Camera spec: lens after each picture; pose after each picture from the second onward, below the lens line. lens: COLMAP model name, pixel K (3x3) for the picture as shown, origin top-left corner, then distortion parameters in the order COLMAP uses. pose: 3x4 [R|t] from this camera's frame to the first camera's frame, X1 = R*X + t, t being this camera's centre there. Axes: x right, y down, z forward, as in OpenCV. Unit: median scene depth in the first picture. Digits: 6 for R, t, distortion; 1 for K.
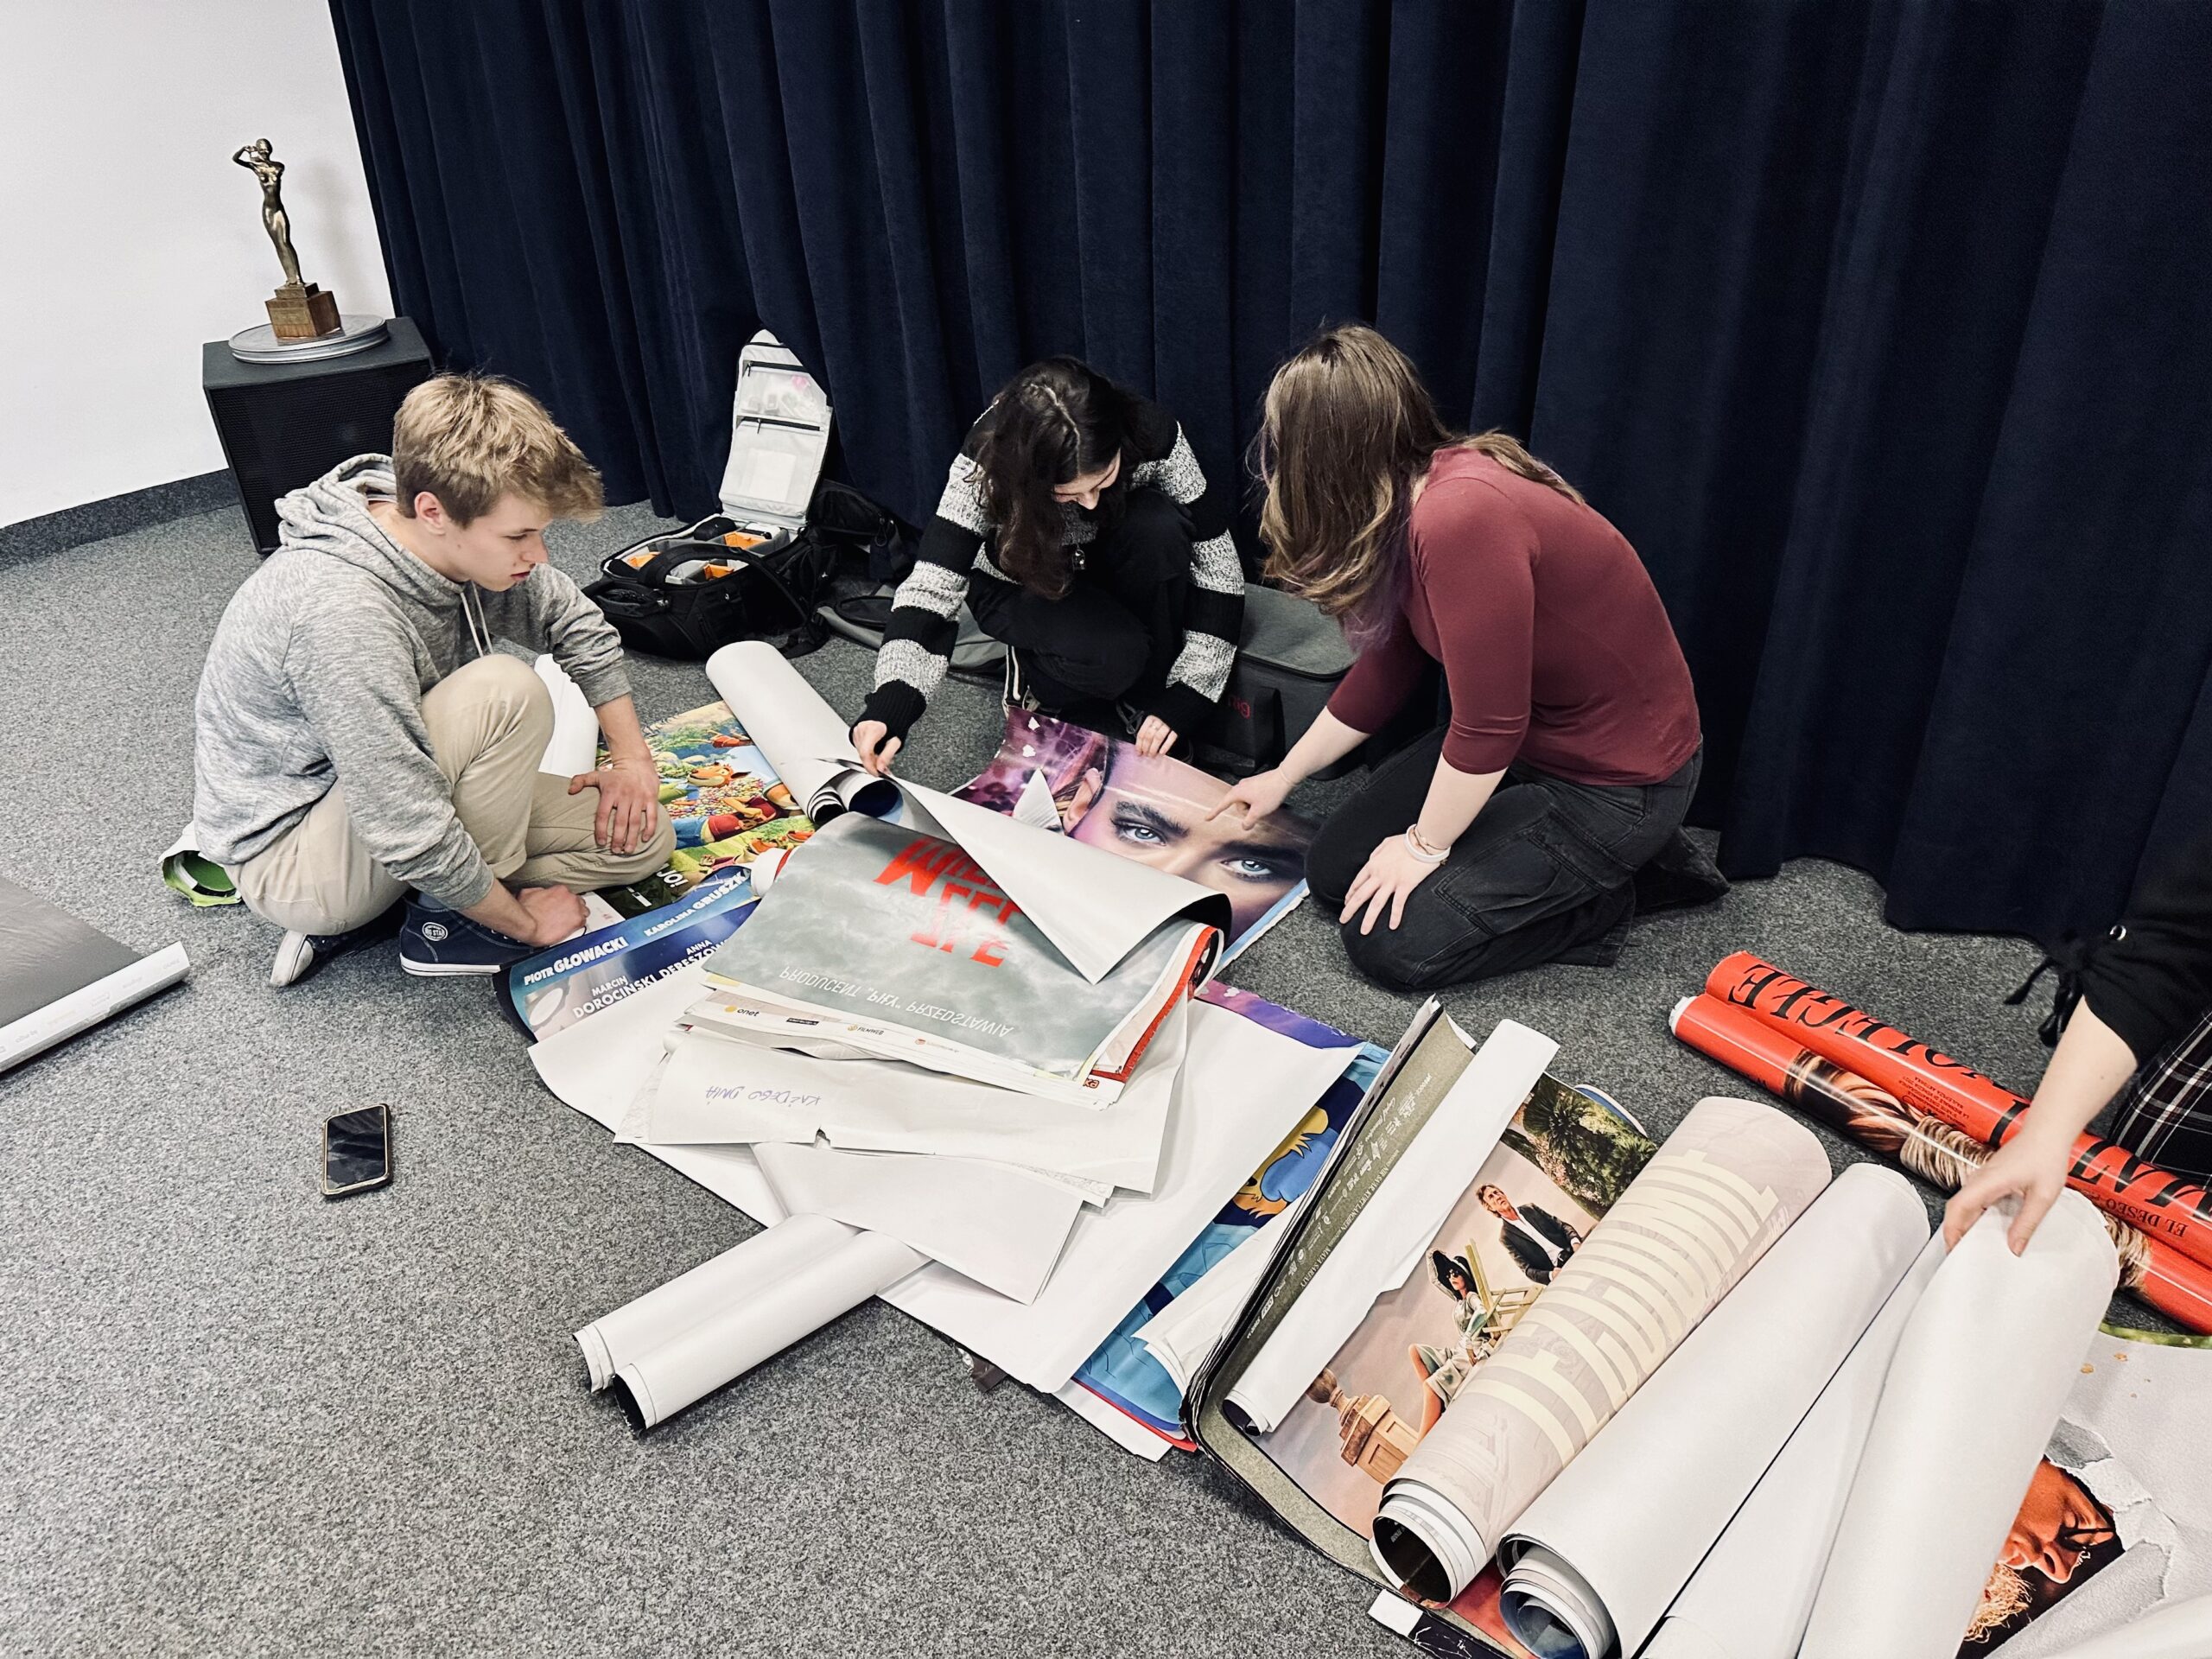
lens RADIAL K [[1530.4, 0, 1106.0], [0, 1530.4, 829.5], [0, 0, 1]] dist [0.001505, -0.001412]
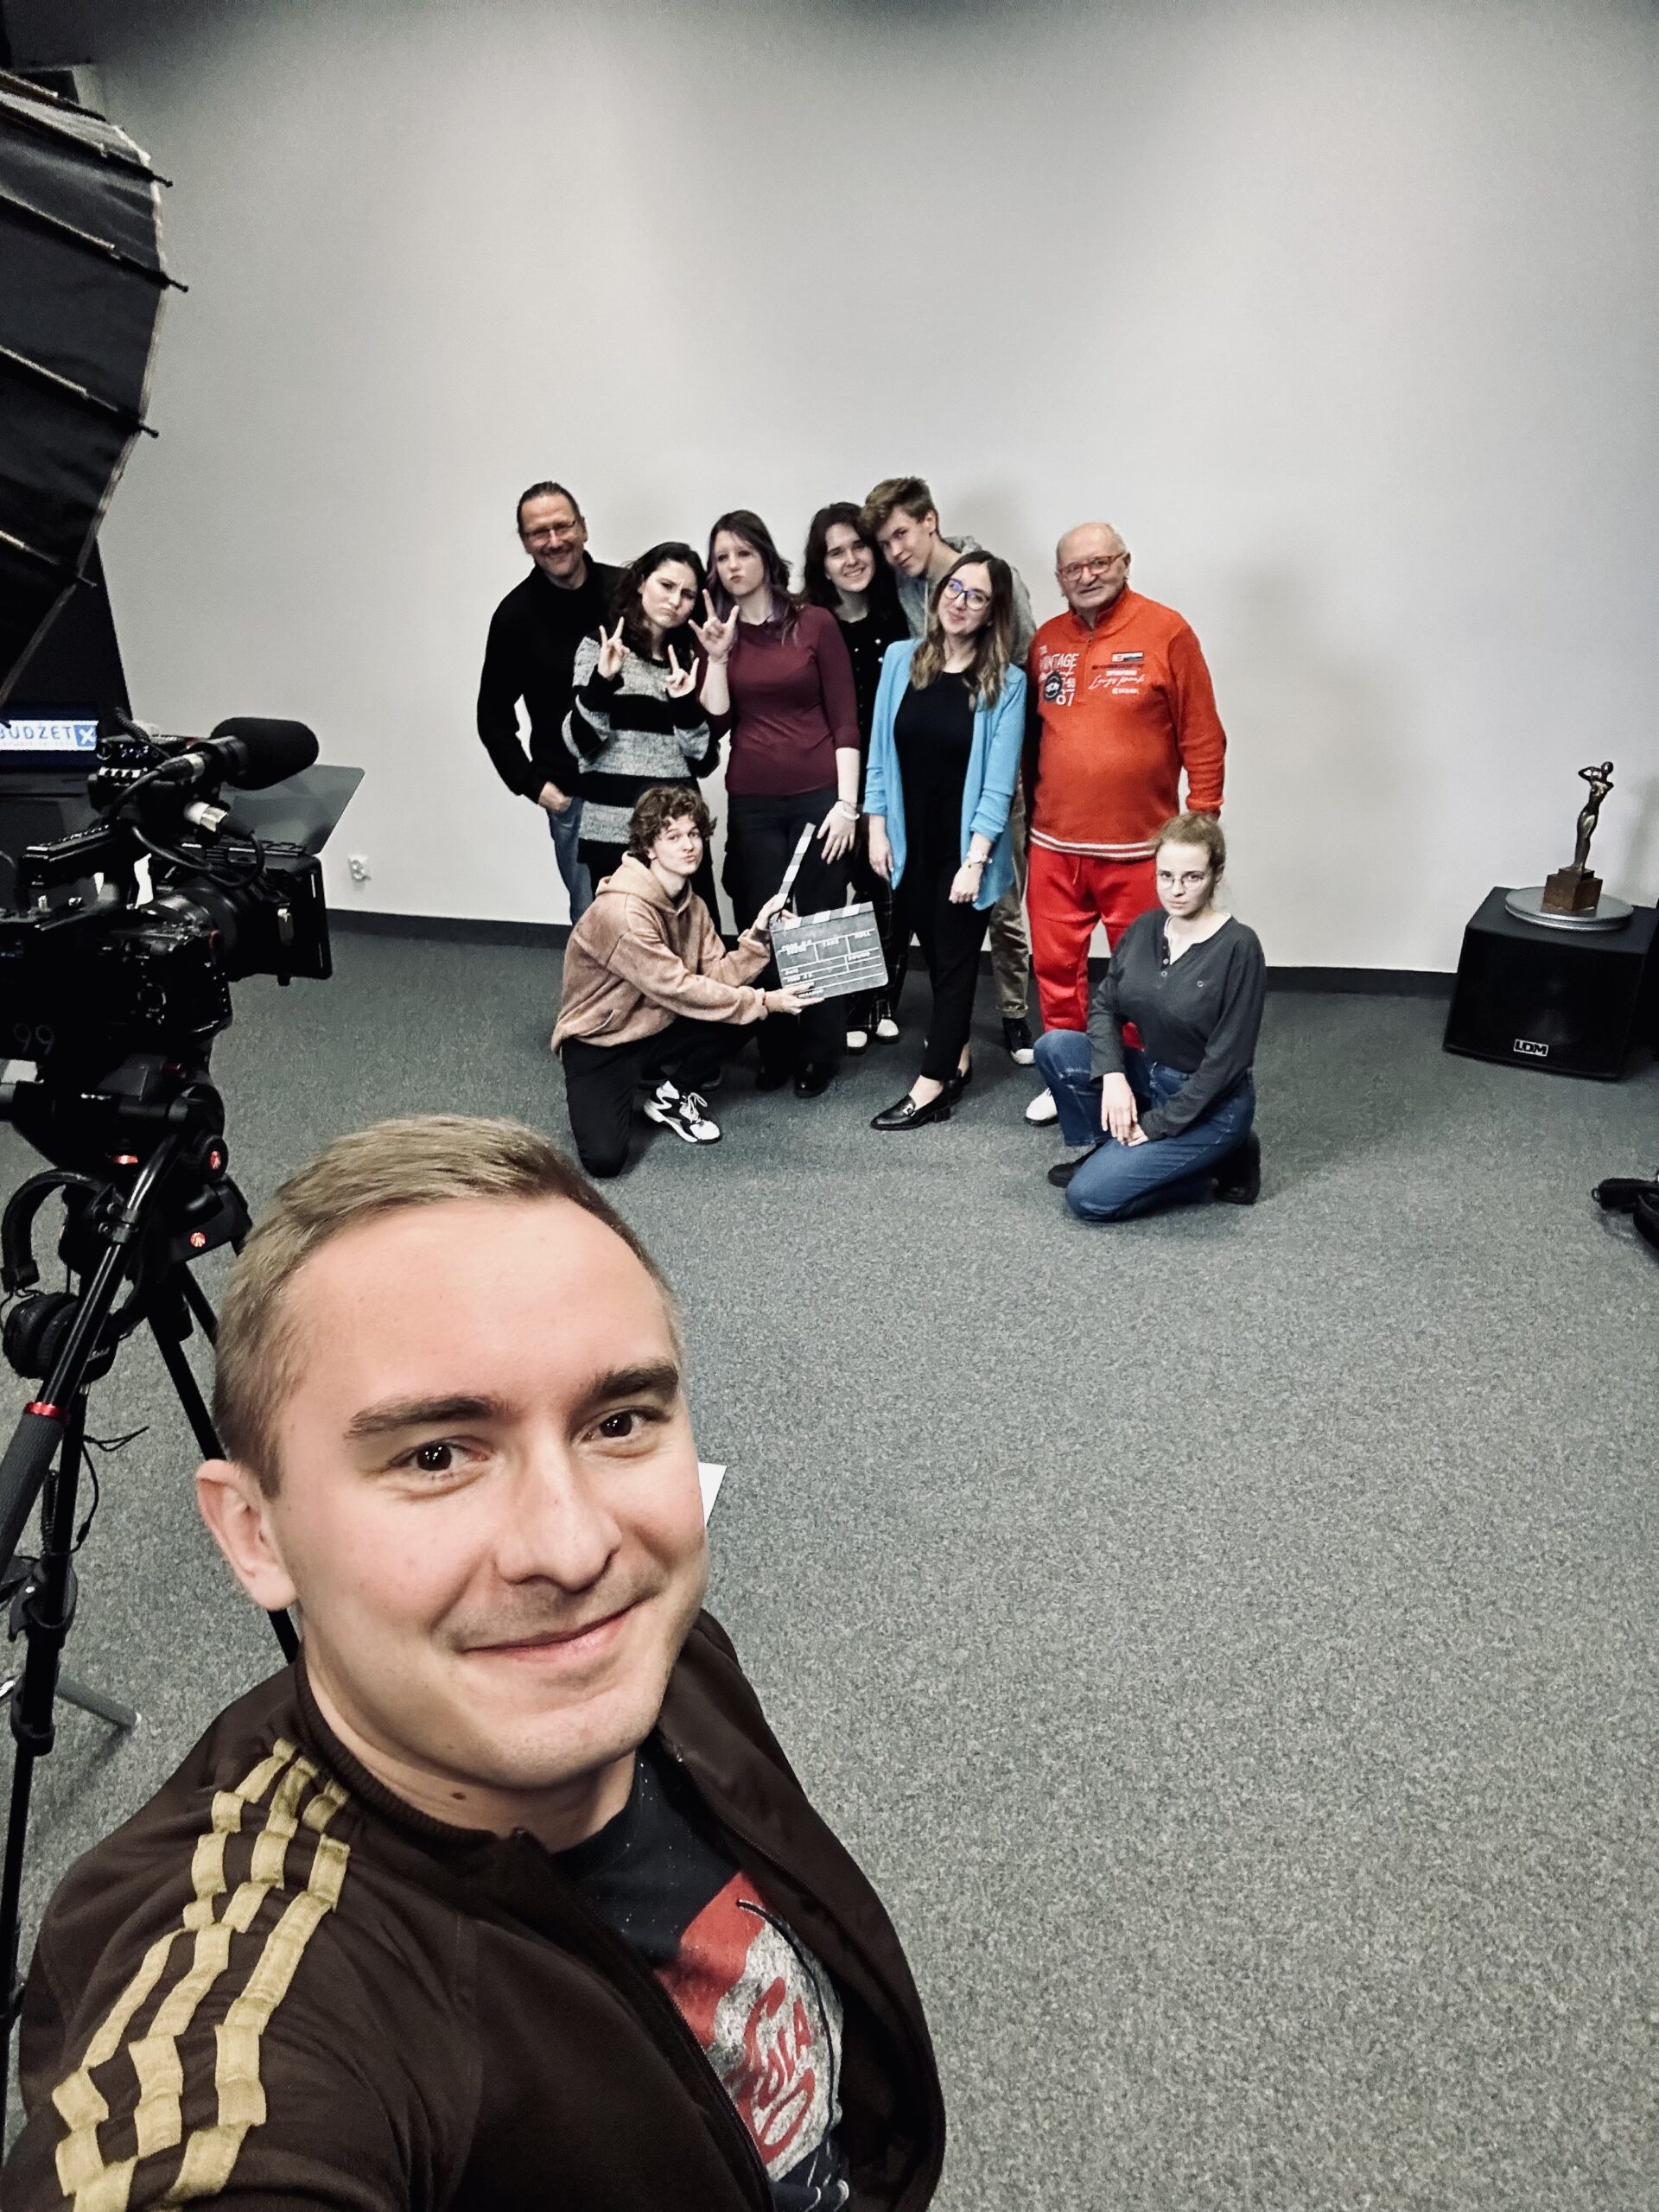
lens RADIAL K [[1668.1, 0, 829.5], [0, 1668.1, 1106.0], [0, 0, 1]] dist [0.006864, -0.083589]
pose [[0.544243, 0.399662, -0.737611, 0.308194], [-0.467460, 0.874559, 0.128952, -0.103982], [0.696621, 0.274622, 0.662798, -0.386750]]
